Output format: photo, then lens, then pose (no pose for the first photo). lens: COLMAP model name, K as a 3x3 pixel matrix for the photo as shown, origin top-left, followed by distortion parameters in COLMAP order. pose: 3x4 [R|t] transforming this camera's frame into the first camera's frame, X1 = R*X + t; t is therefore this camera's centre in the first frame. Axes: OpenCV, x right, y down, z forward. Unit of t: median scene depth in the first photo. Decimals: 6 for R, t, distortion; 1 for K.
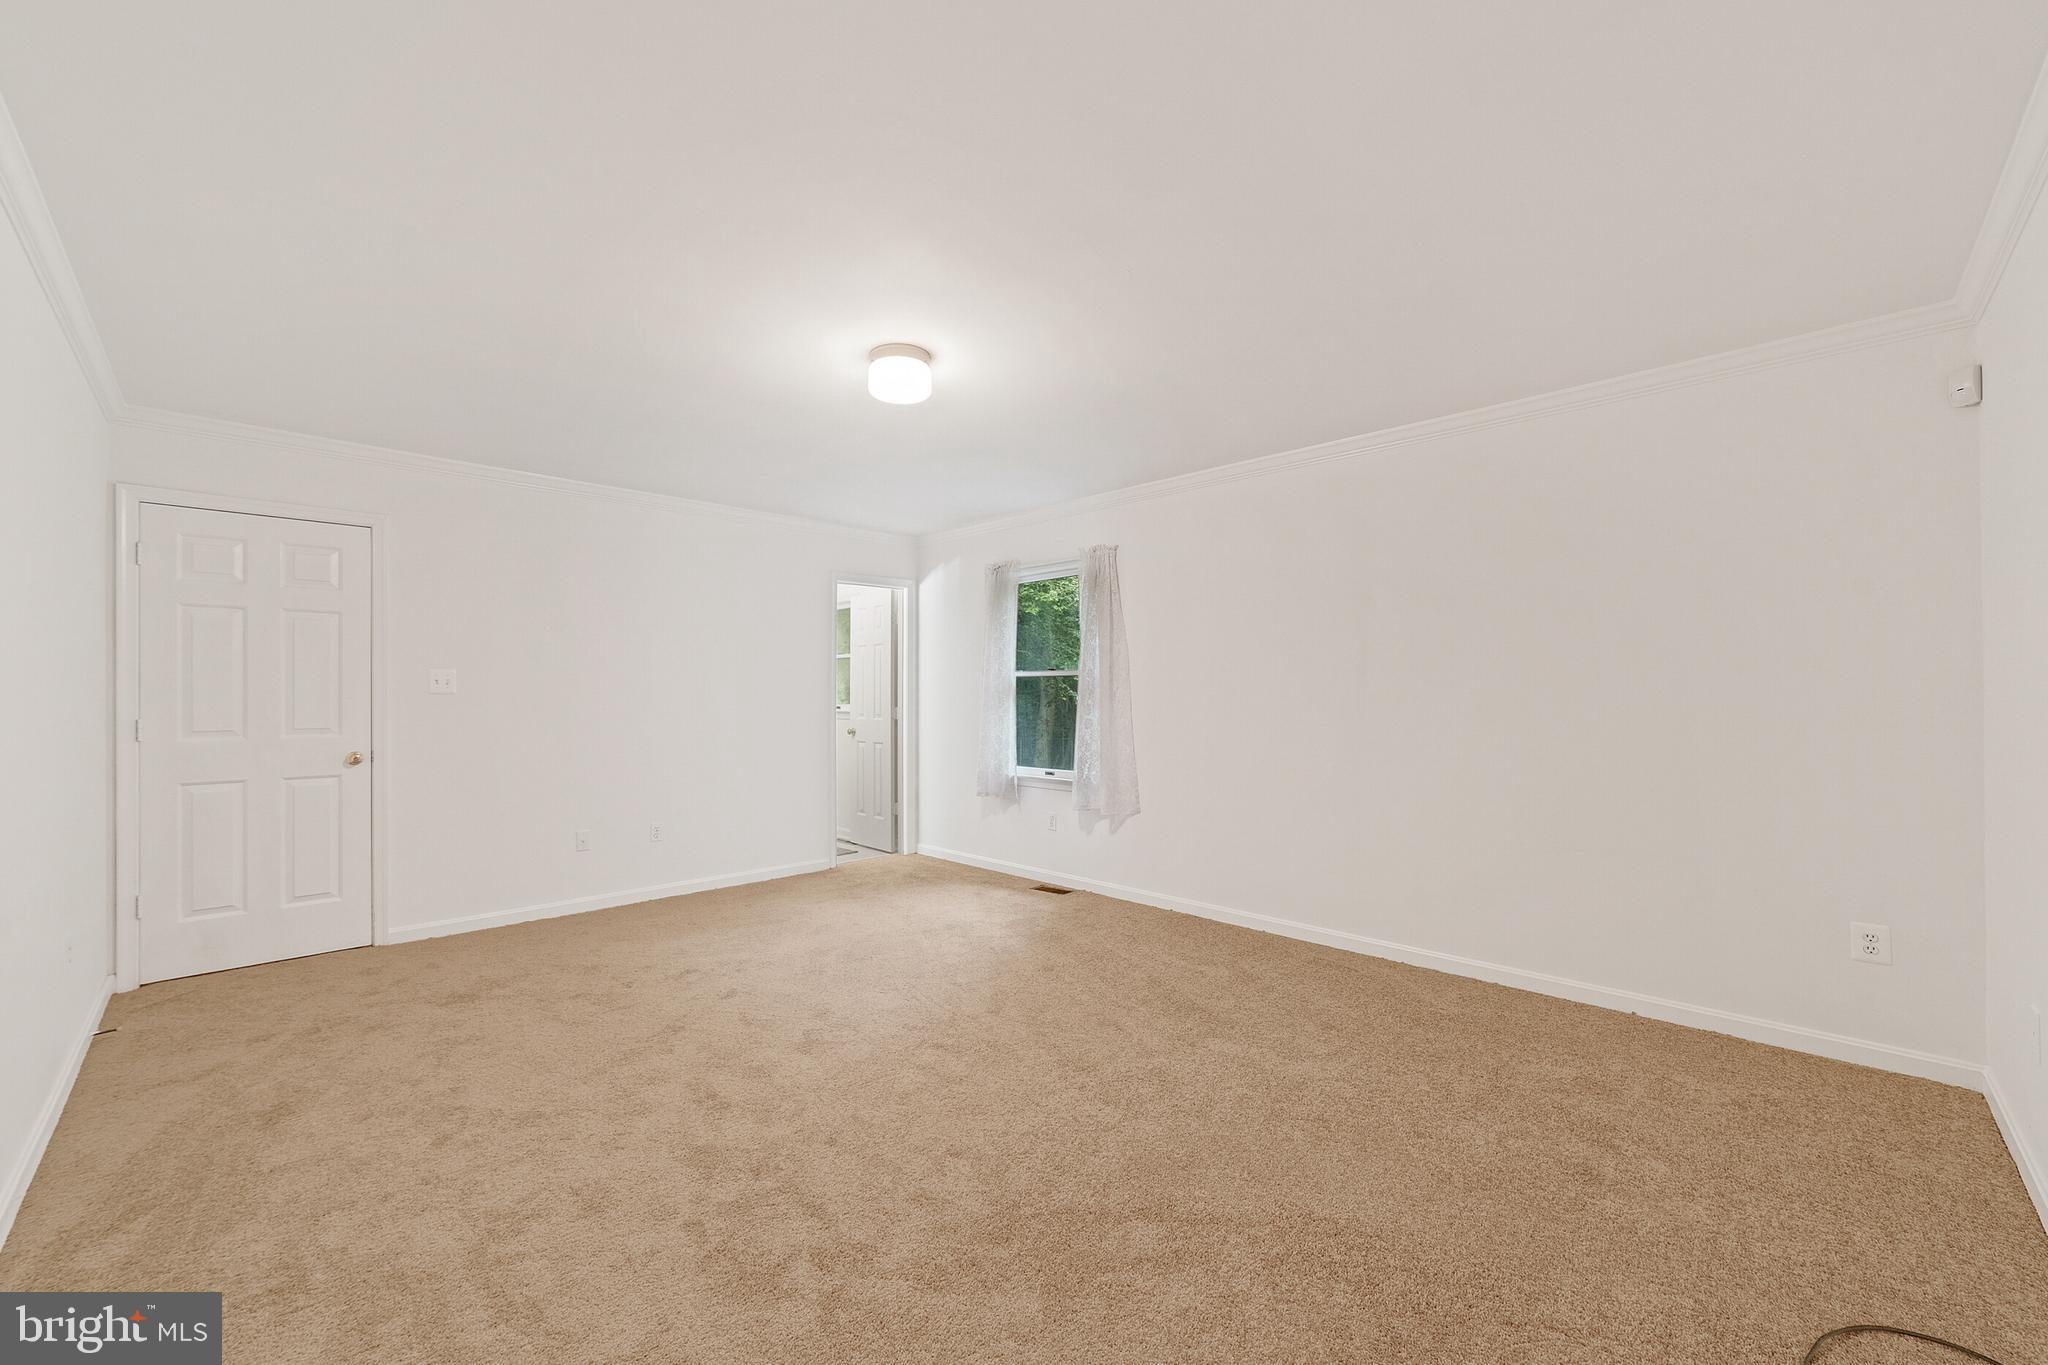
lens RADIAL K [[777.9, 0, 1016.5], [0, 777.9, 696.4], [0, 0, 1]] dist [-0.001943, 0.000124]
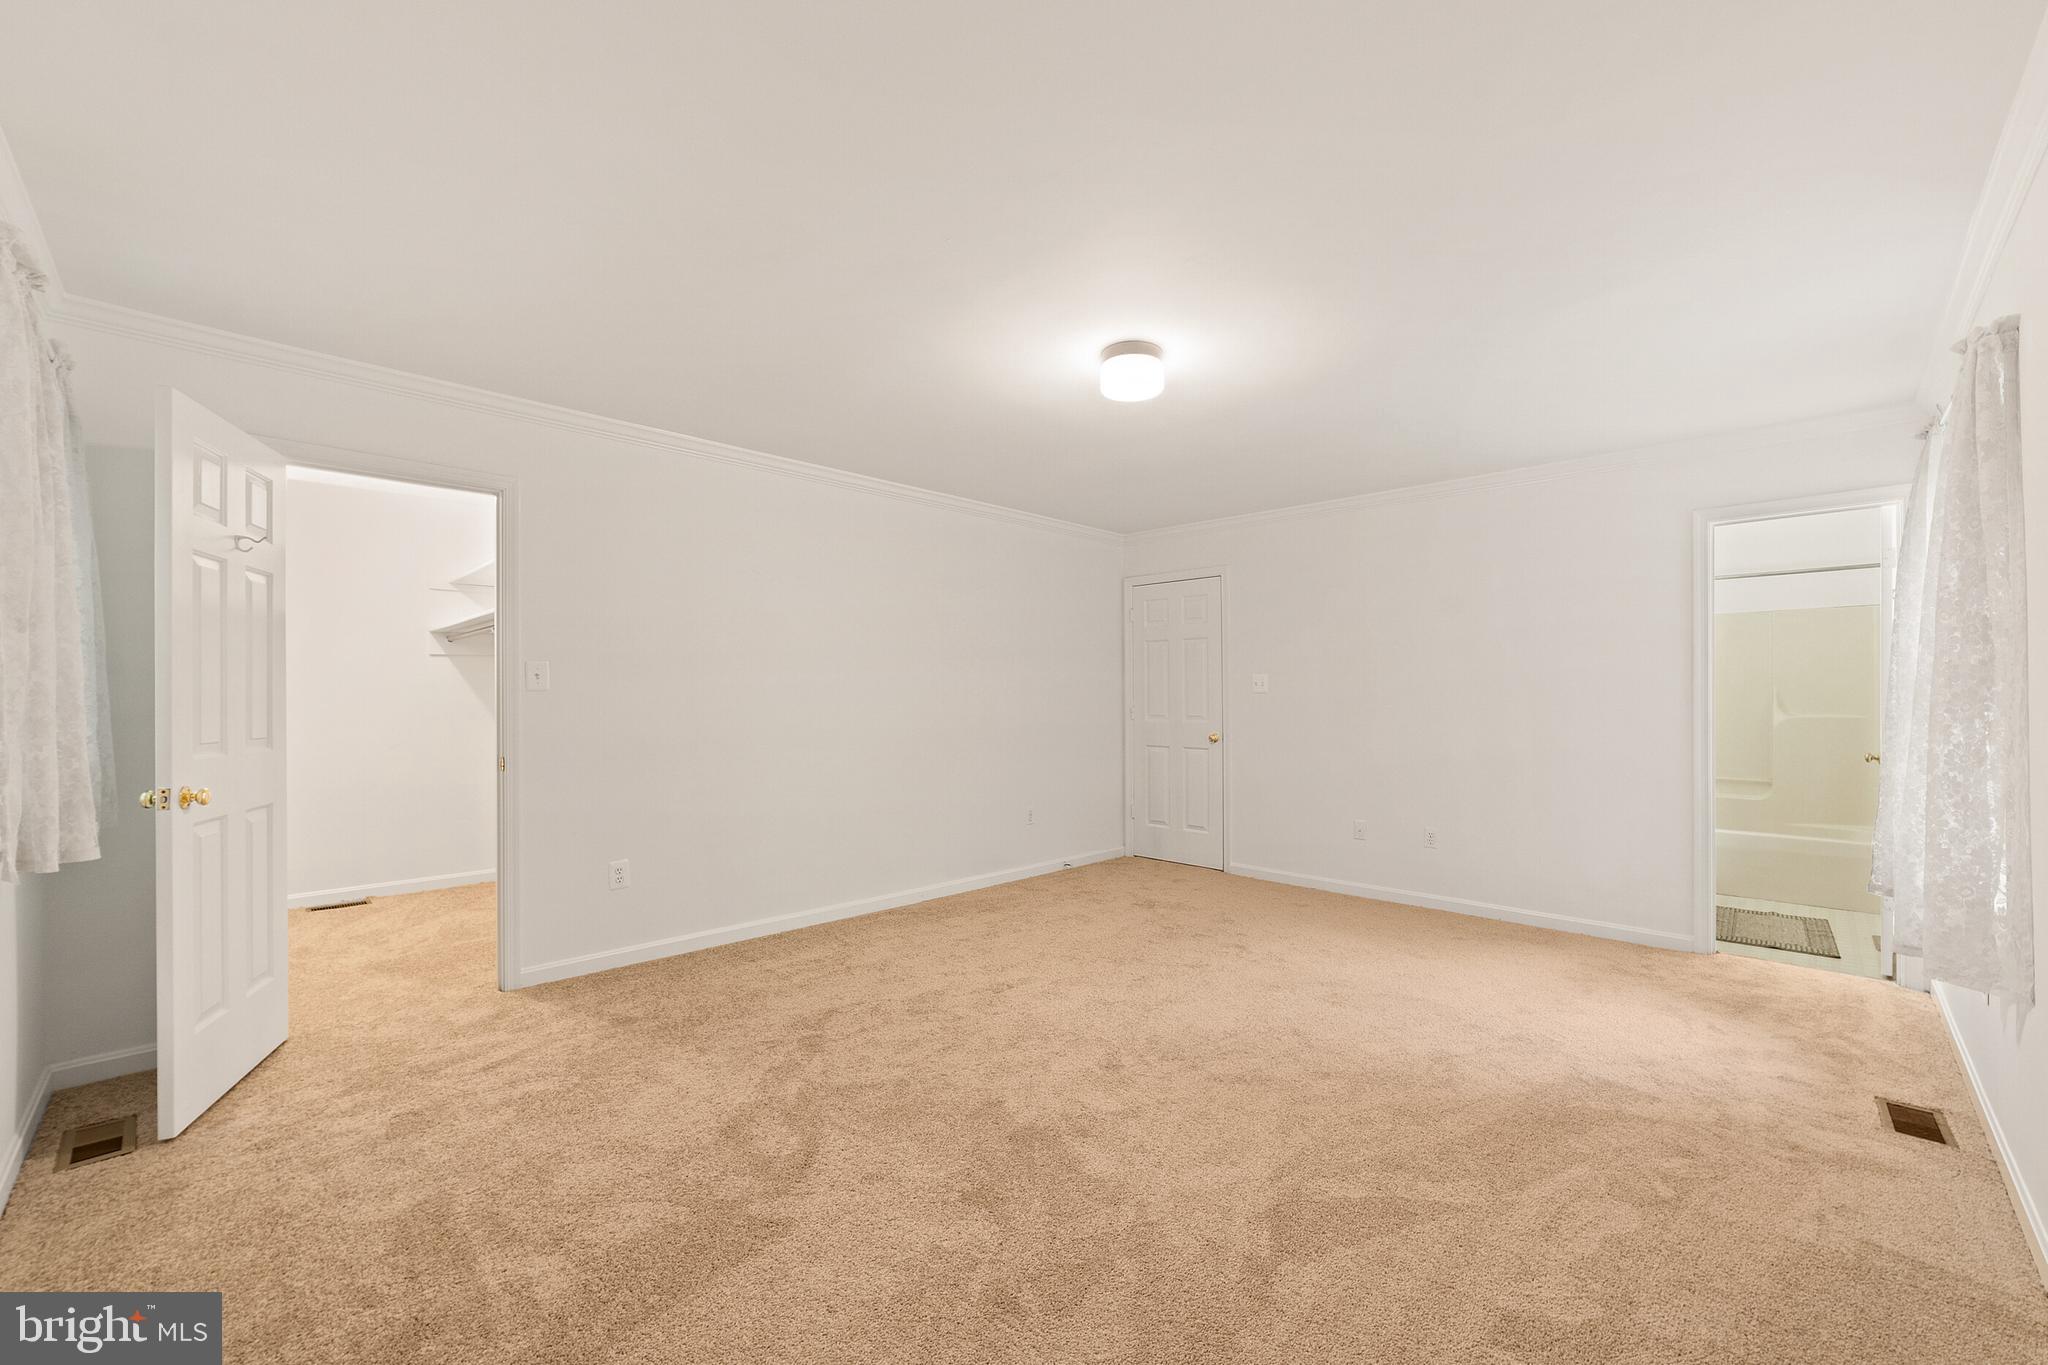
lens RADIAL K [[777.9, 0, 988.7], [0, 777.9, 701.6], [0, 0, 1]] dist [-0.001943, 0.000124]
pose [[0.036249, 0.012060, -0.999270, 0.584847], [0.005229, 0.999911, 0.012257, -0.008153], [0.999329, -0.005670, 0.036183, 0.534755]]
